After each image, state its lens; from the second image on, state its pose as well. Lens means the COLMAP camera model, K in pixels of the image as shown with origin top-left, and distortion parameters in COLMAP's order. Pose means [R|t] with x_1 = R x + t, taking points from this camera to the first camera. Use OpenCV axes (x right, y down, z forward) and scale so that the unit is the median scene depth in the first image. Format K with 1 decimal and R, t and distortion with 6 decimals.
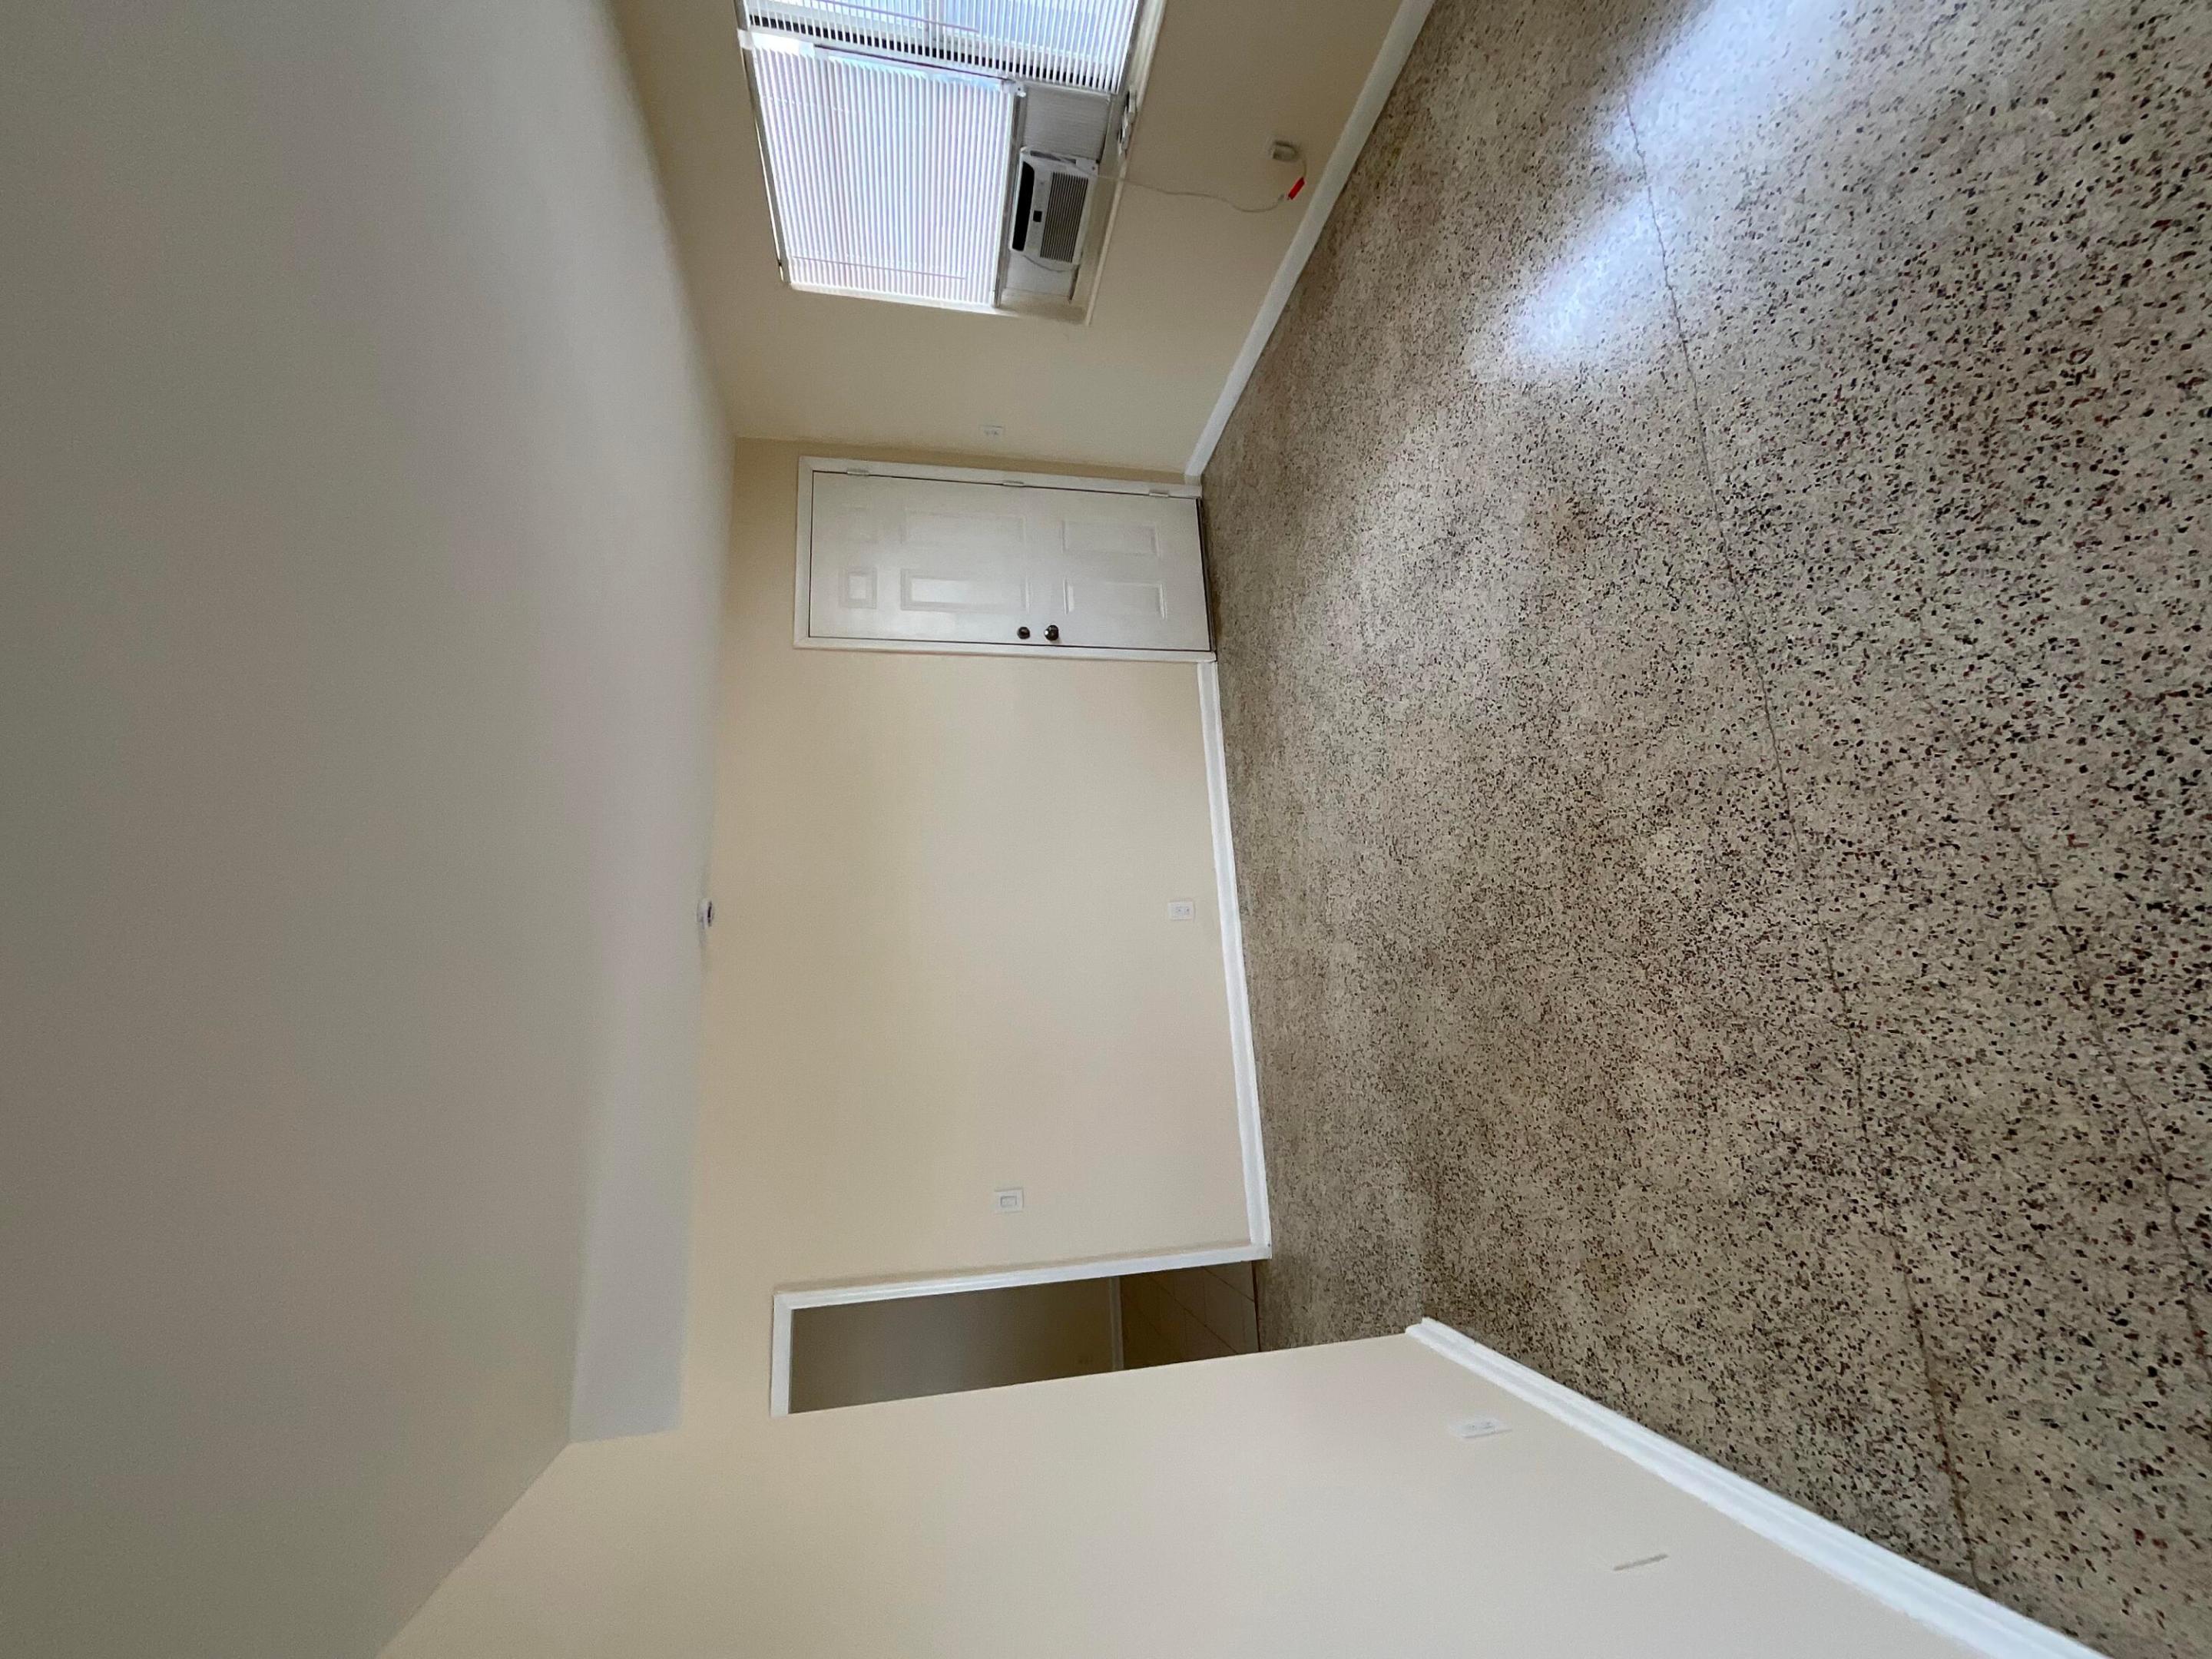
lens RADIAL K [[884.6, 0, 1106.1], [0, 884.6, 824.8], [0, 0, 1]] dist [0.006414, -0.002143]
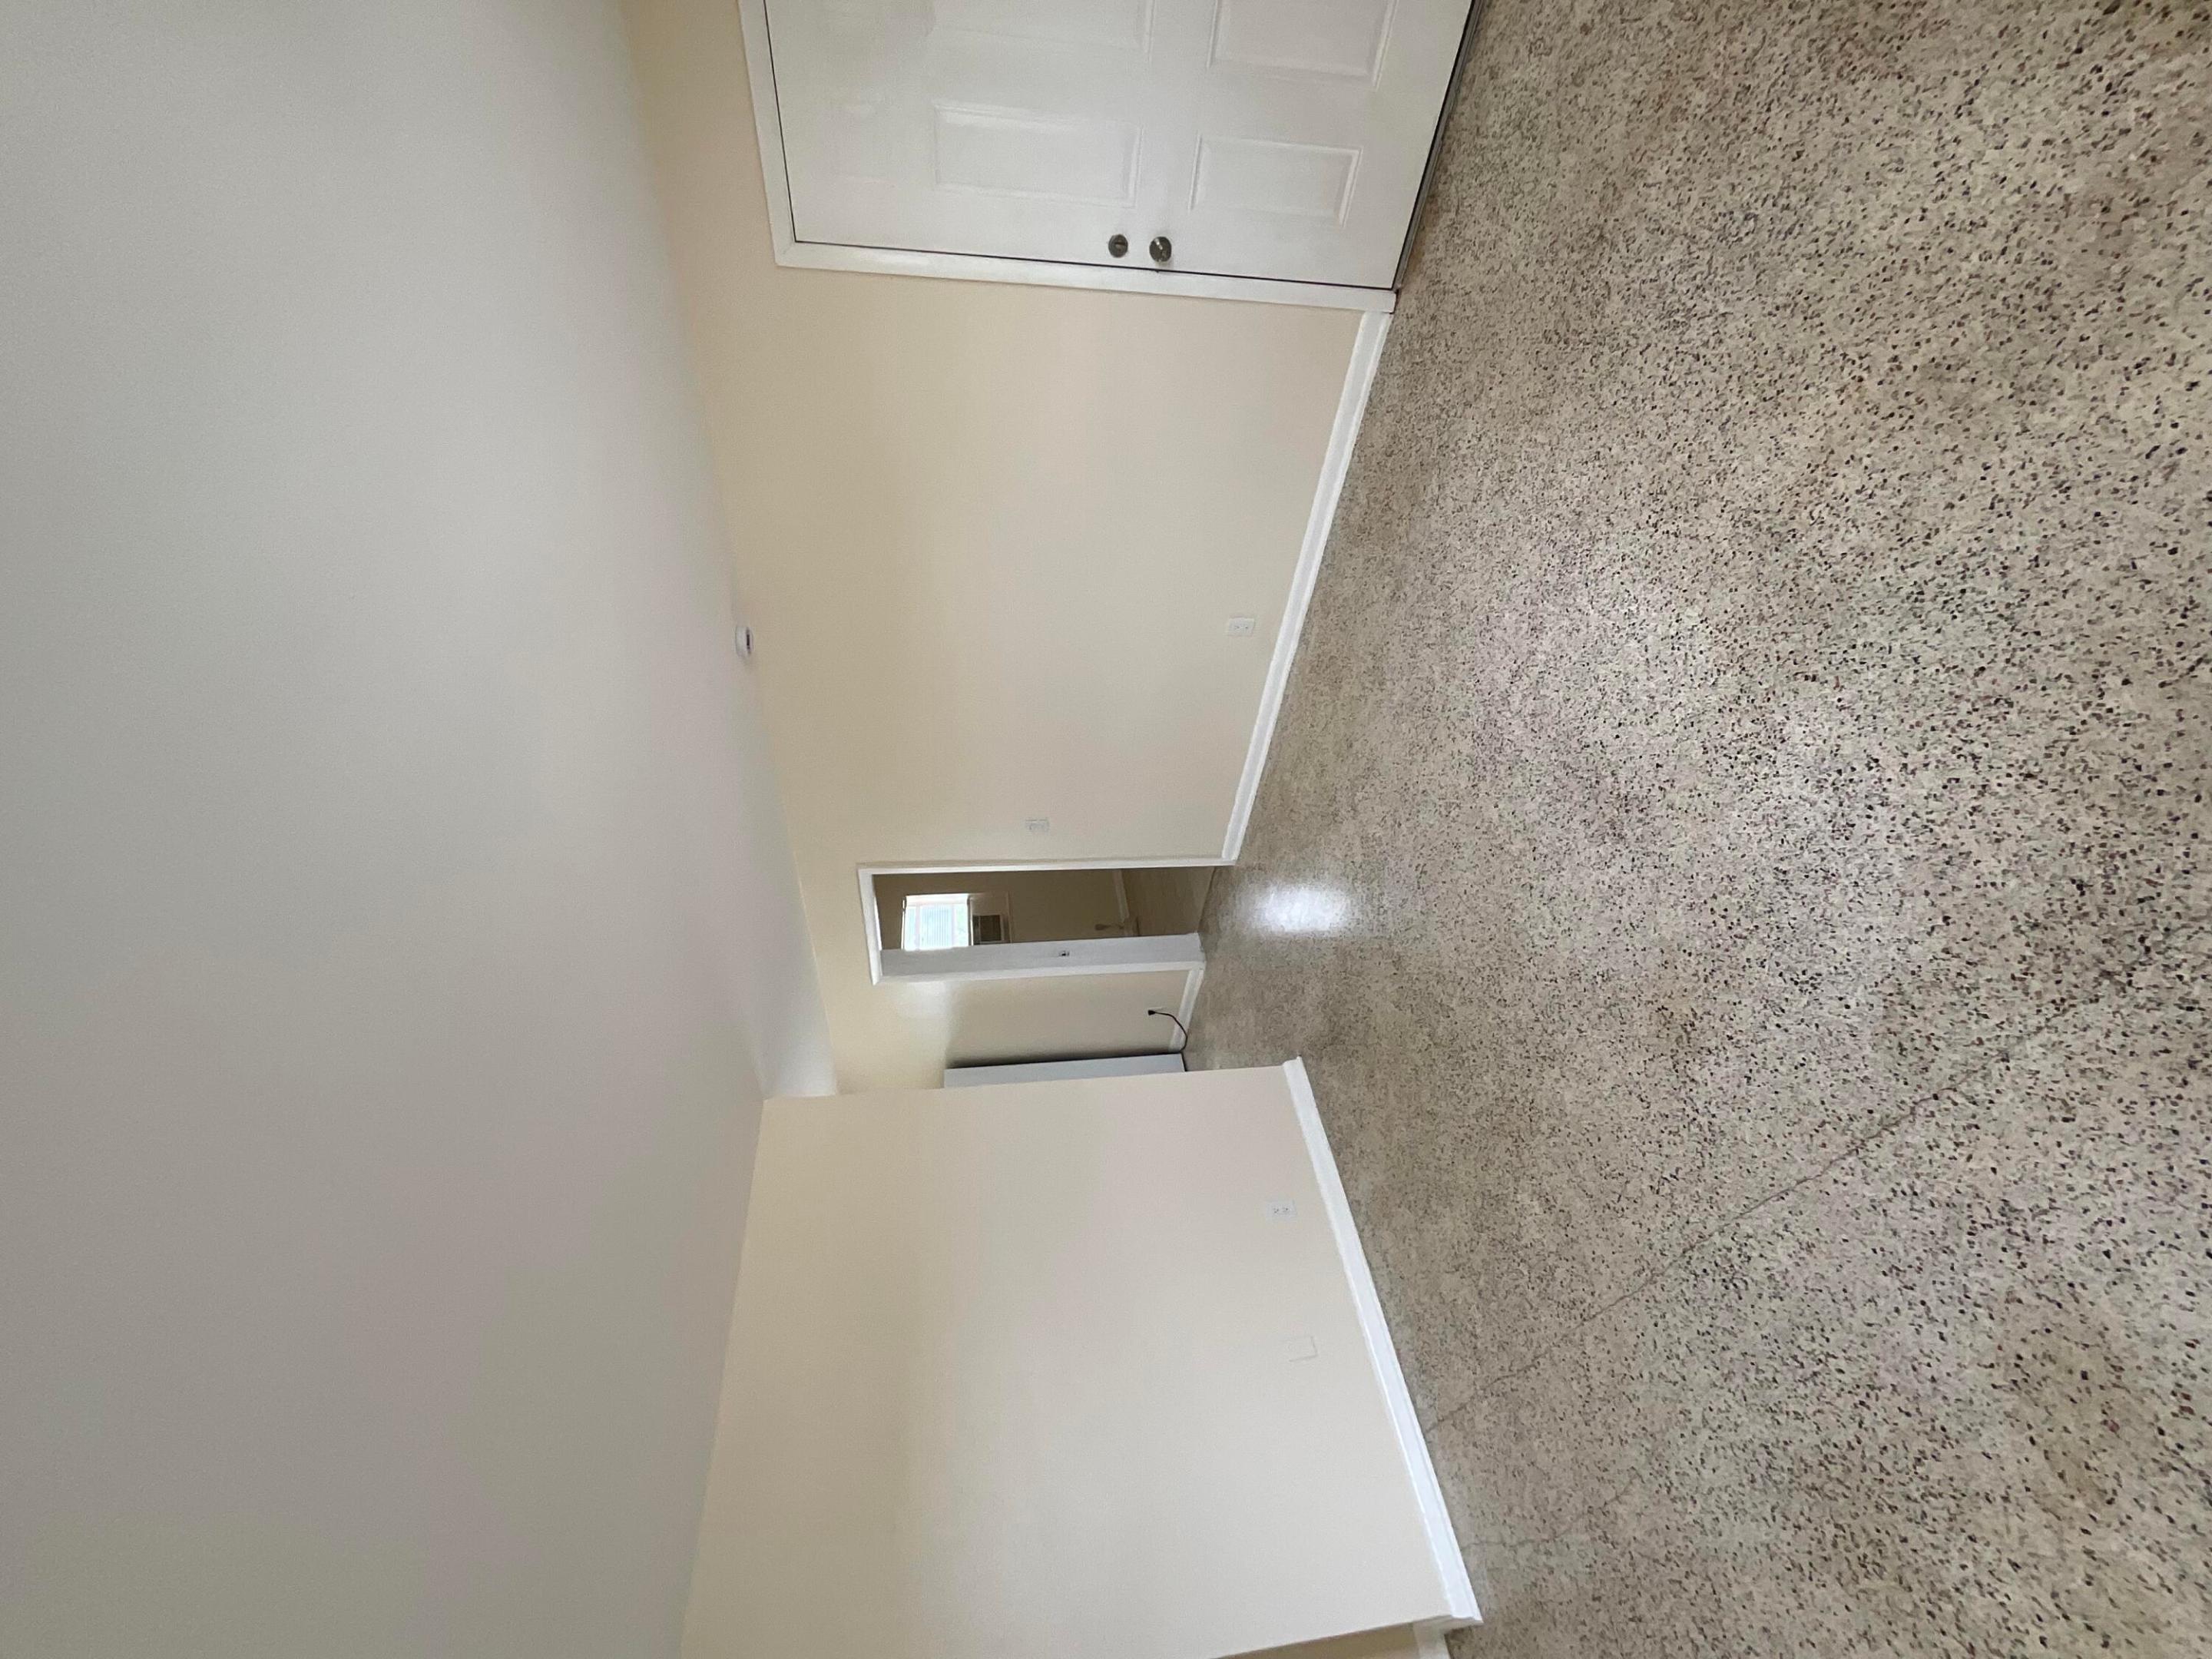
lens RADIAL K [[884.6, 0, 1107.6], [0, 884.6, 826.2], [0, 0, 1]] dist [0.006414, -0.002143]
pose [[0.985602, 0.159790, 0.055273, -0.227918], [-0.132331, 0.525519, 0.840427, -1.798500], [0.105244, -0.835641, 0.539098, 0.960139]]
